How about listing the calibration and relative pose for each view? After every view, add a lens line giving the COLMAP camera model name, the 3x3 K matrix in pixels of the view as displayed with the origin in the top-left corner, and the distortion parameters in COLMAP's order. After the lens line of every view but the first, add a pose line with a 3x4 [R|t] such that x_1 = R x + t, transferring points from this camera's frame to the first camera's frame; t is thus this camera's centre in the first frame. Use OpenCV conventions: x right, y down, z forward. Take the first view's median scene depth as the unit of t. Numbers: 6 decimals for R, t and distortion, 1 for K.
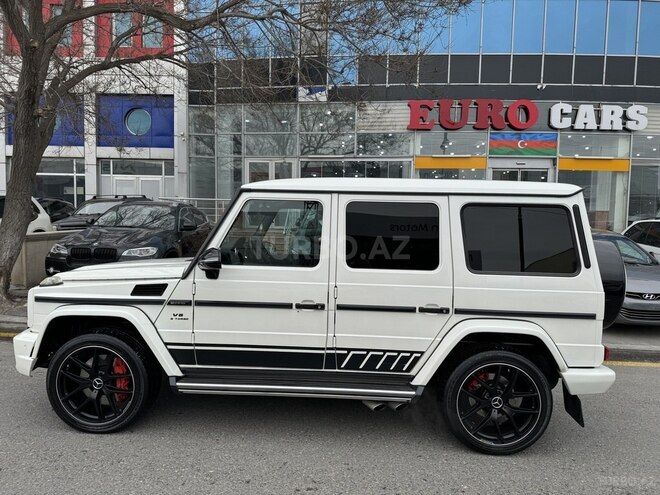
lens RADIAL K [[473.9, 0, 330.0], [0, 473.9, 258.3], [0, 0, 1]] dist [-0.009198, -0.007783]
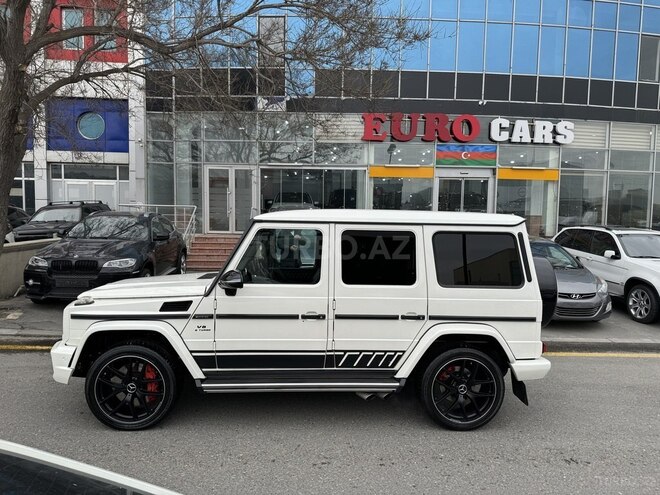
lens RADIAL K [[473.9, 0, 330.0], [0, 473.9, 258.3], [0, 0, 1]] dist [-0.009198, -0.007783]
pose [[0.993483, -0.012049, 0.113340, -0.133082], [0.011711, 0.999925, 0.003644, -0.051535], [-0.113376, -0.002293, 0.993550, -0.207968]]
